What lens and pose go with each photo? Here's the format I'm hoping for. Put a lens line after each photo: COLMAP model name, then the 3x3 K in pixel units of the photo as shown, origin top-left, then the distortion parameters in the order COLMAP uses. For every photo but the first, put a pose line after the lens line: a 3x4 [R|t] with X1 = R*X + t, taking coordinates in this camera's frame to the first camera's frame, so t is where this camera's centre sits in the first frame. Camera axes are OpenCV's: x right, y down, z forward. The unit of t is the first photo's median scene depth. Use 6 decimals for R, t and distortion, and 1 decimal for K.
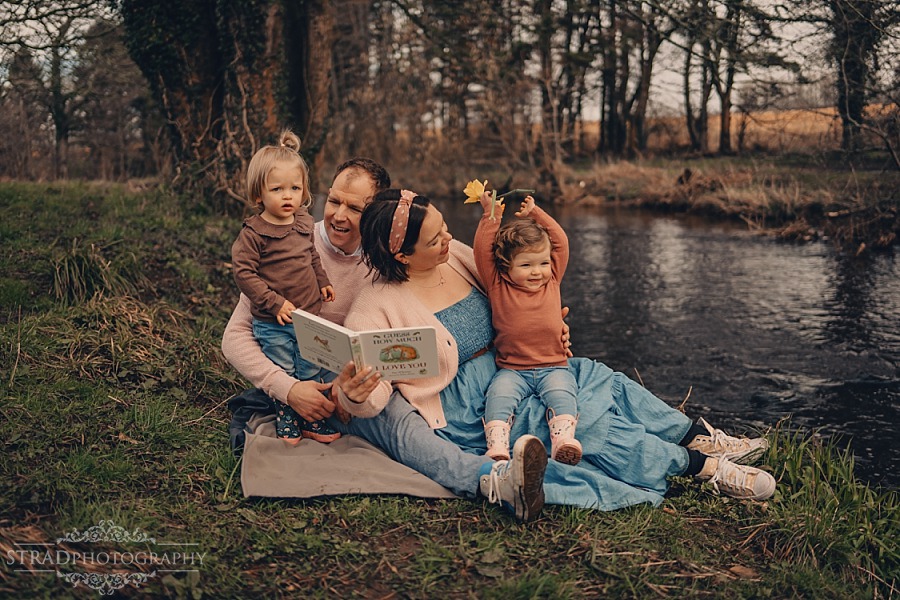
lens RADIAL K [[934.5, 0, 449.1], [0, 934.5, 296.7], [0, 0, 1]] dist [-0.079549, 0.000000]
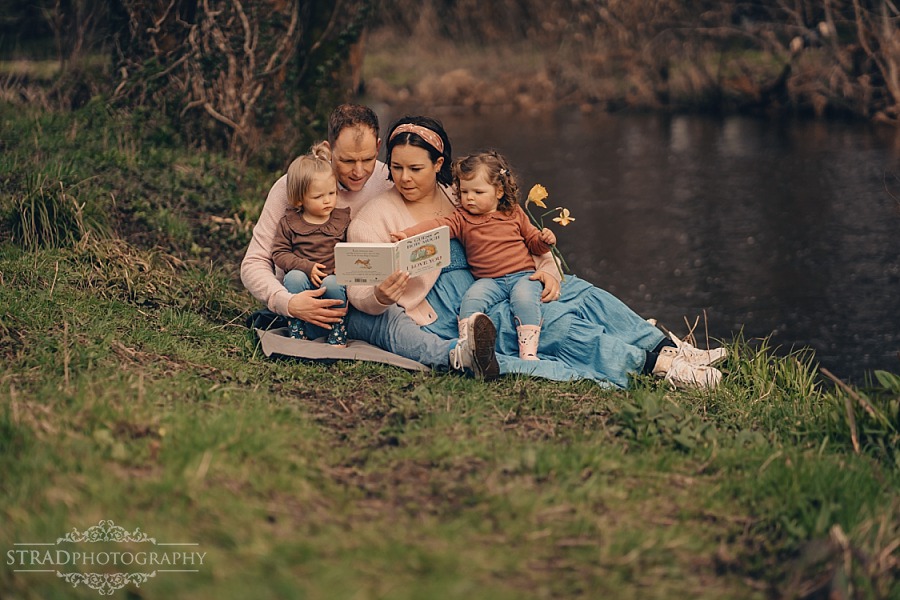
lens RADIAL K [[2186.8, 0, 450.6], [0, 2186.8, 301.1], [0, 0, 1]] dist [0.121753, 0.000000]
pose [[0.994609, 0.006214, -0.103512, 0.072008], [-0.008071, 0.999814, -0.017530, 0.037428], [0.103384, 0.018271, 0.994474, -0.415833]]
